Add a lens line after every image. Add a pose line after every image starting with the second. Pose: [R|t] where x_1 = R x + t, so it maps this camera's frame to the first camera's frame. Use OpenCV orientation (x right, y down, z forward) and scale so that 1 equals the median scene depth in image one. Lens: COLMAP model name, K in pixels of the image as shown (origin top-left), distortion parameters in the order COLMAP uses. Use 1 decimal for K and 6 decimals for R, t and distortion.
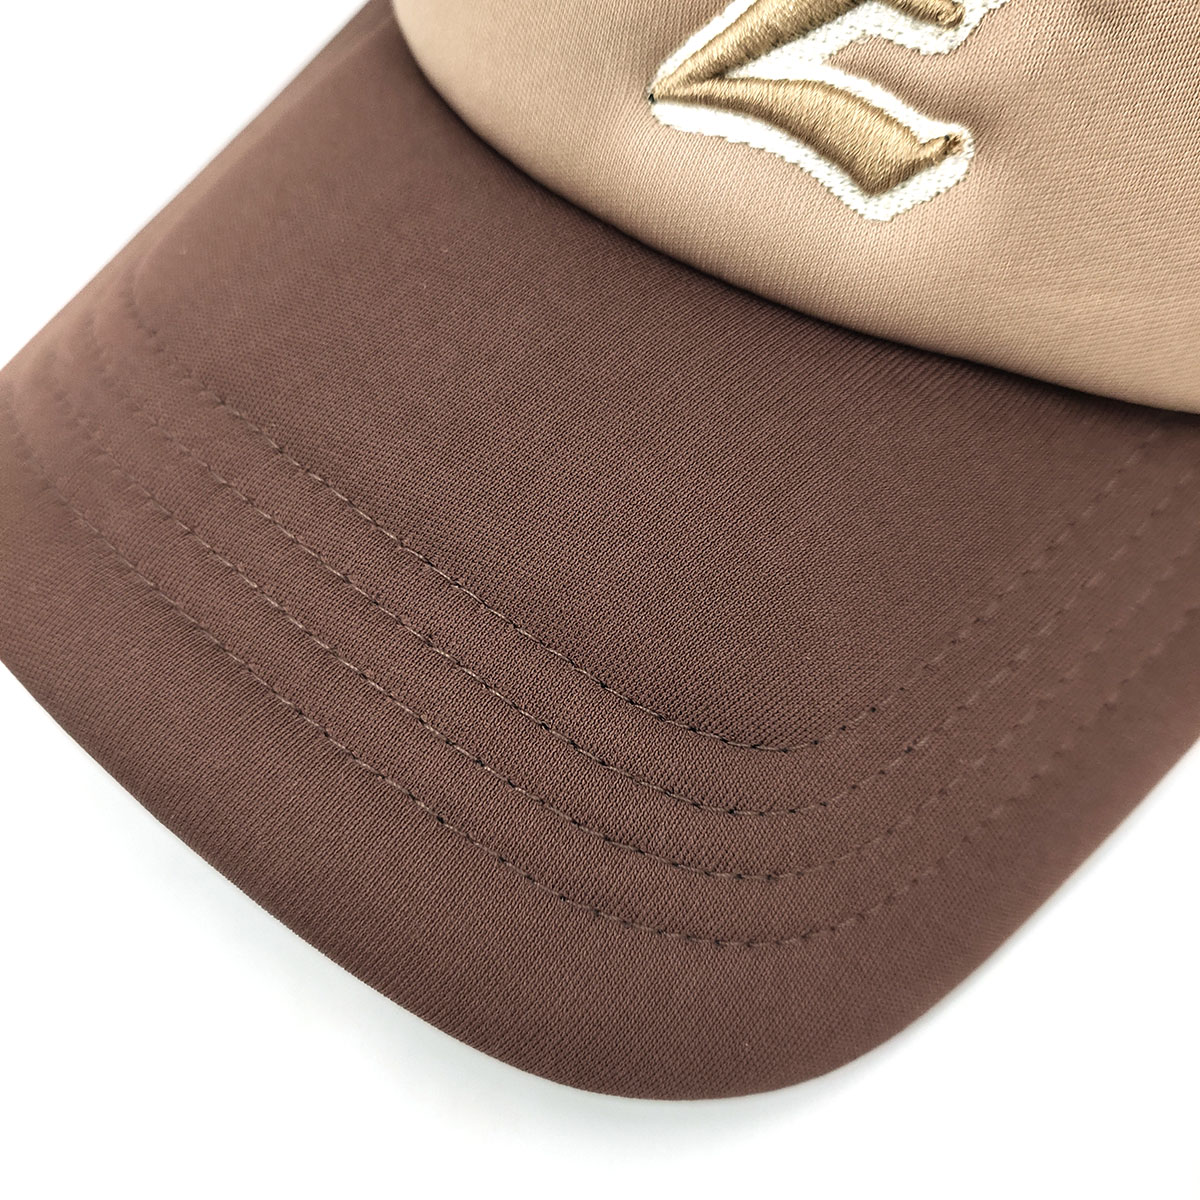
lens RADIAL K [[1127.0, 0, 605.7], [0, 1127.0, 601.8], [0, 0, 1]] dist [0.005770, 0.000000]
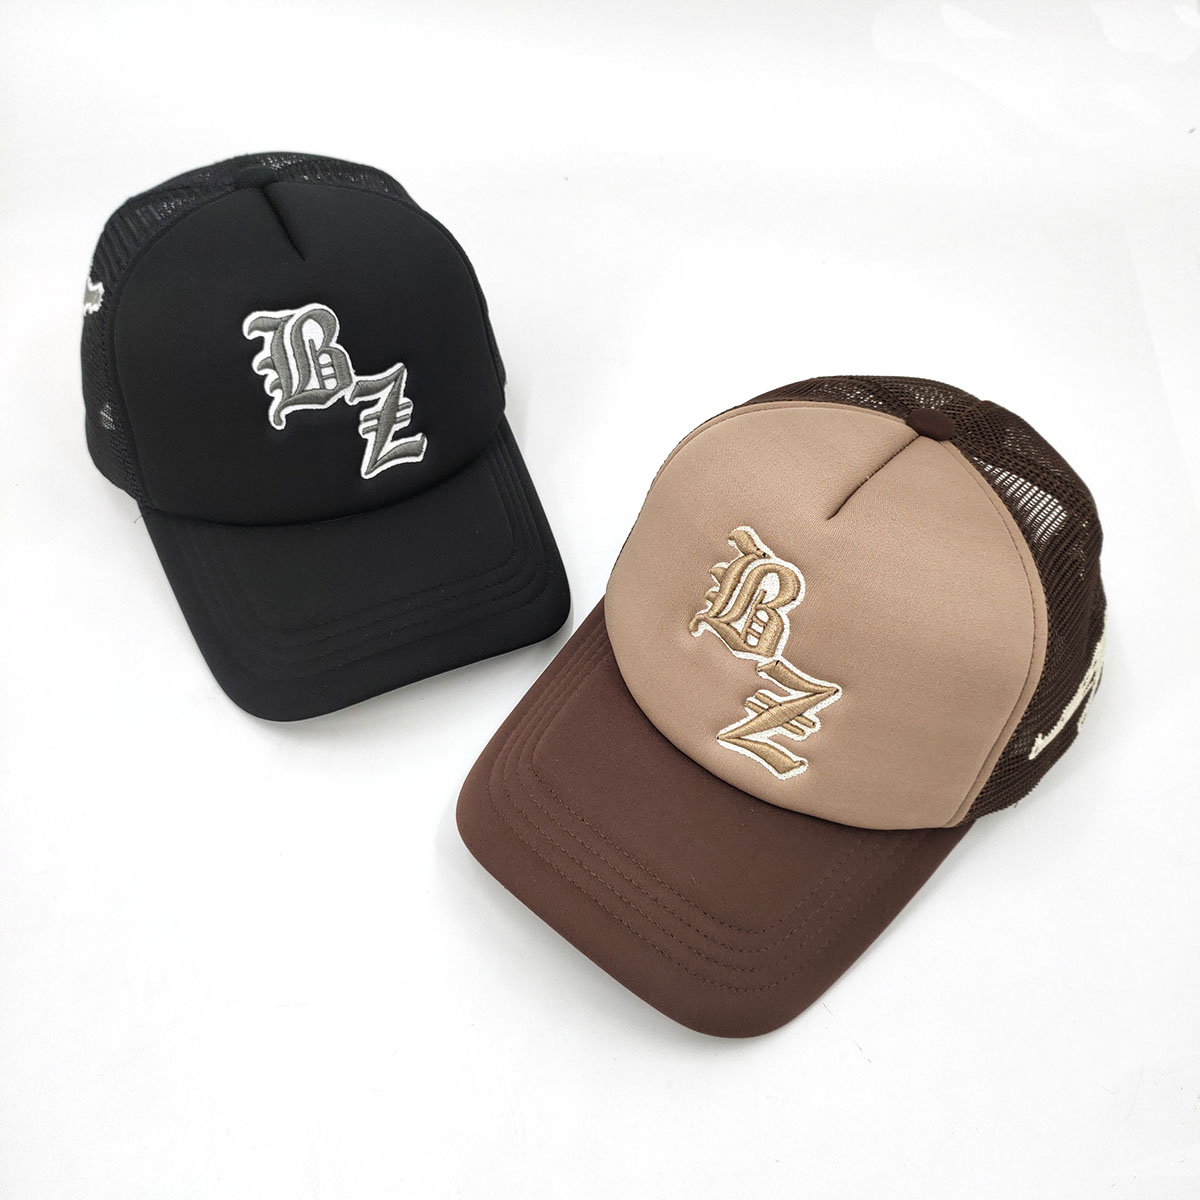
lens RADIAL K [[1127.0, 0, 593.0], [0, 1127.0, 600.3], [0, 0, 1]] dist [0.005770, 0.000000]
pose [[0.997540, 0.026444, 0.064917, -0.606781], [-0.019250, 0.993849, -0.109055, -0.508337], [-0.067401, 0.107537, 0.991914, -2.573984]]
